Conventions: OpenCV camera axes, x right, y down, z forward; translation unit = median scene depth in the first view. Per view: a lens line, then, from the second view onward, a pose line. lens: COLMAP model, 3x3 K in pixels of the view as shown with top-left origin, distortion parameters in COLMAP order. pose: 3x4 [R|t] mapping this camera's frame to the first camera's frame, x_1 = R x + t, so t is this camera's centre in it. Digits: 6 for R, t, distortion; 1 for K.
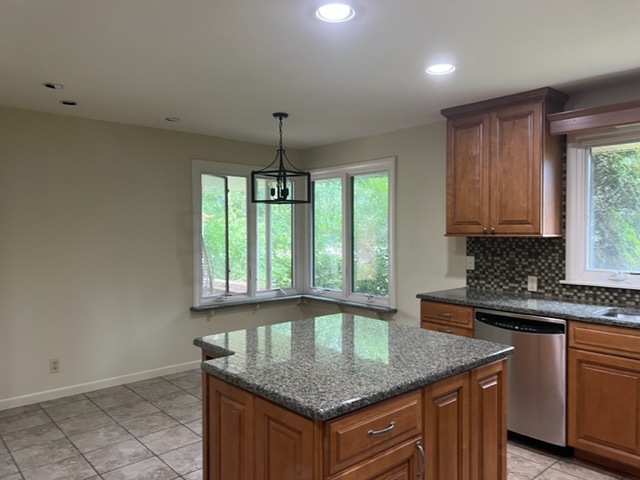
lens RADIAL K [[477.4, 0, 319.3], [0, 477.4, 236.5], [0, 0, 1]] dist [0.008119, 0.000593]
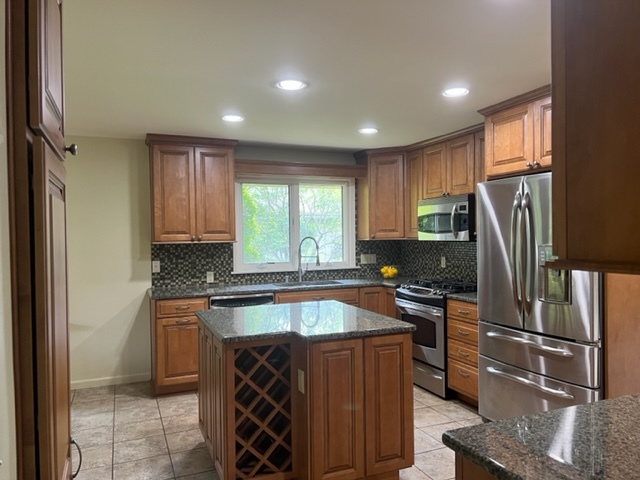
lens RADIAL K [[477.4, 0, 321.0], [0, 477.4, 240.7], [0, 0, 1]] dist [0.008119, 0.000593]
pose [[0.285793, -0.010674, 0.958232, -0.758173], [0.029734, 0.999555, 0.002266, 0.000934], [-0.957830, 0.027844, 0.285983, 0.300164]]
